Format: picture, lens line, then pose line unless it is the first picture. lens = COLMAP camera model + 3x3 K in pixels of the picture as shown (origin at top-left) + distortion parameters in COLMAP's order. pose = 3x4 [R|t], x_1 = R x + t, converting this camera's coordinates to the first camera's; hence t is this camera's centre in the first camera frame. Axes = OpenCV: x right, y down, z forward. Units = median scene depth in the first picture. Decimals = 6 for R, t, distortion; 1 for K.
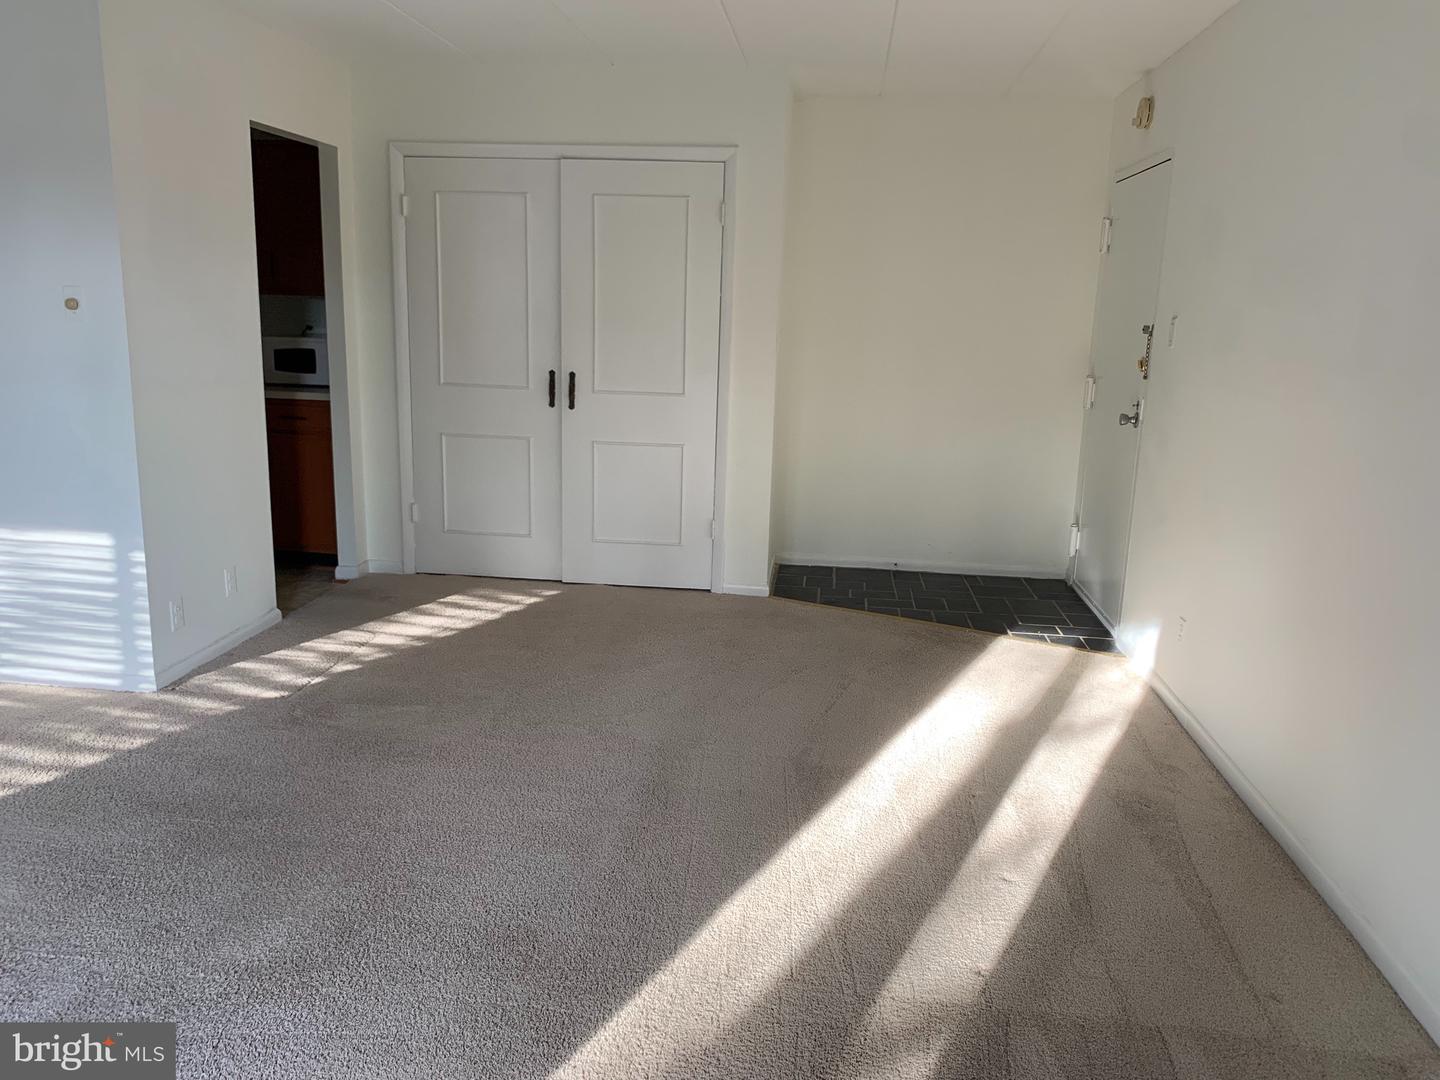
lens RADIAL K [[1096.5, 0, 700.5], [0, 1096.5, 532.0], [0, 0, 1]] dist [0.032499, -0.043551]
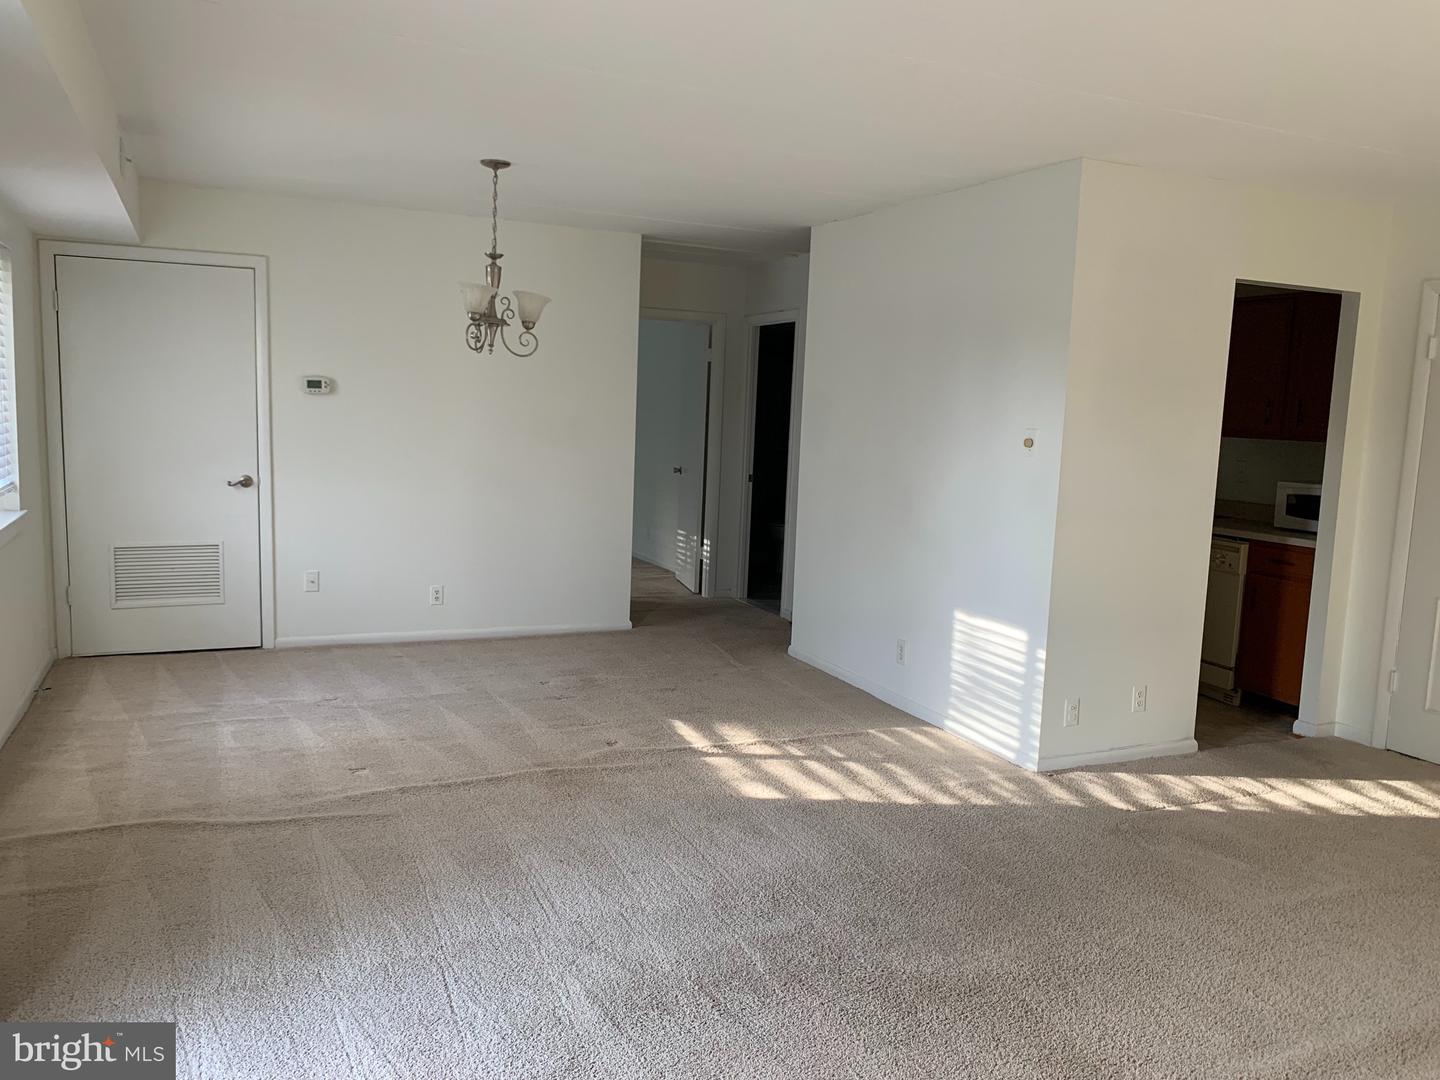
lens RADIAL K [[1096.5, 0, 700.5], [0, 1096.5, 532.0], [0, 0, 1]] dist [0.032499, -0.043551]
pose [[0.526586, 0.094406, -0.844864, 0.261882], [-0.200749, 0.979517, -0.015670, -0.013121], [0.826079, 0.177858, 0.534752, 0.043809]]
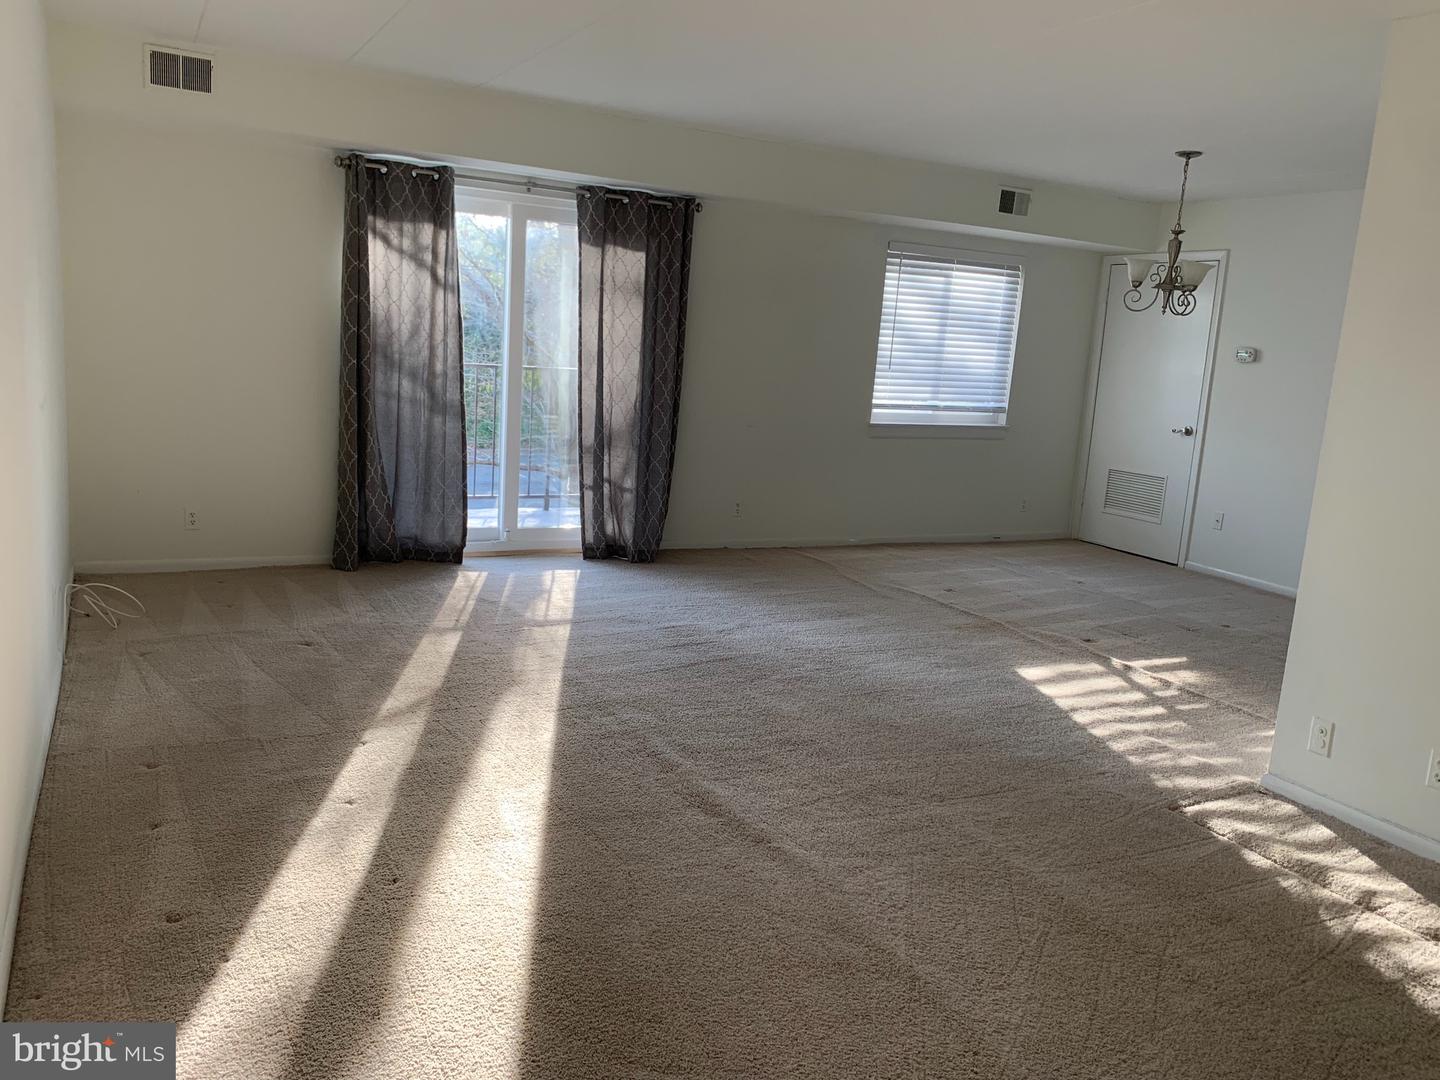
lens RADIAL K [[1119.2, 0, 722.0], [0, 1119.2, 507.7], [0, 0, 1]] dist [0.147836, -0.305611]
pose [[-0.805007, 0.010606, -0.593171, 0.448071], [-0.211795, 0.928818, 0.304040, -0.270372], [0.554173, 0.370385, -0.745458, 1.330951]]
